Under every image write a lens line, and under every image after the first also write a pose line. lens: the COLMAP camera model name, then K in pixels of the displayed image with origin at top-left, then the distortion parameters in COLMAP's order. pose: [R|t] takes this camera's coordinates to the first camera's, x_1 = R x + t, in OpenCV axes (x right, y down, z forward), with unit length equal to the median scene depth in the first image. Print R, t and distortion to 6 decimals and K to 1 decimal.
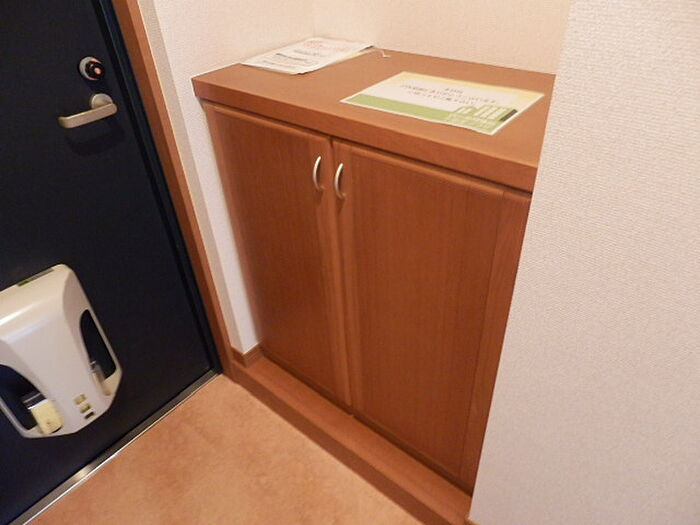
lens RADIAL K [[494.1, 0, 350.0], [0, 494.1, 262.5], [0, 0, 1]] dist [-0.005494, -0.000339]
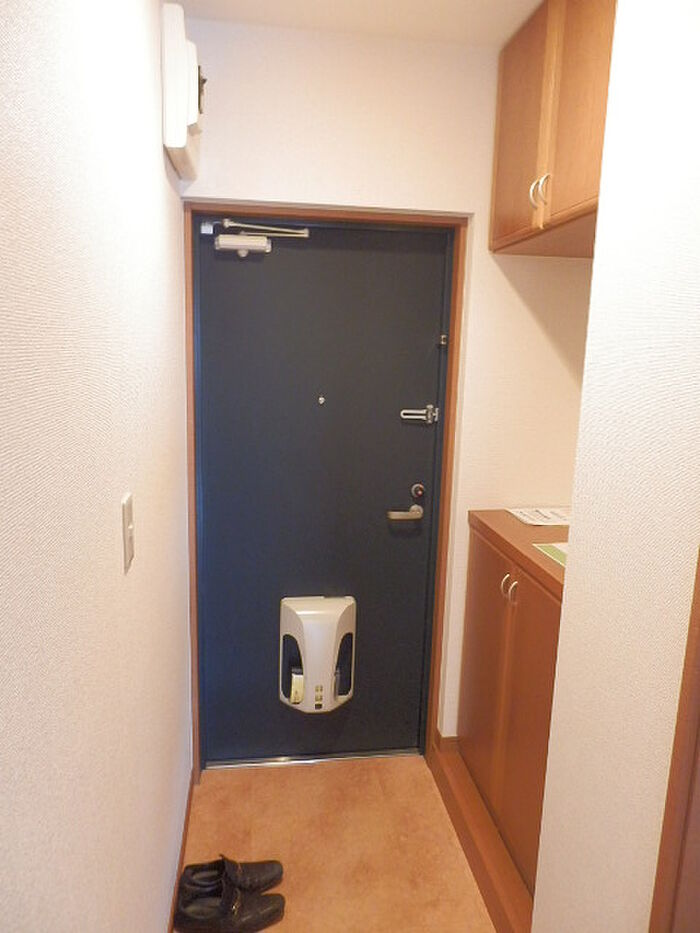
lens RADIAL K [[658.6, 0, 350.0], [0, 658.6, 466.5], [0, 0, 1]] dist [-0.005494, -0.000339]
pose [[0.743329, 0.195170, -0.639821, 0.626269], [-0.452459, 0.851187, -0.266011, 0.202461], [0.492690, 0.487227, 0.721018, -0.657747]]
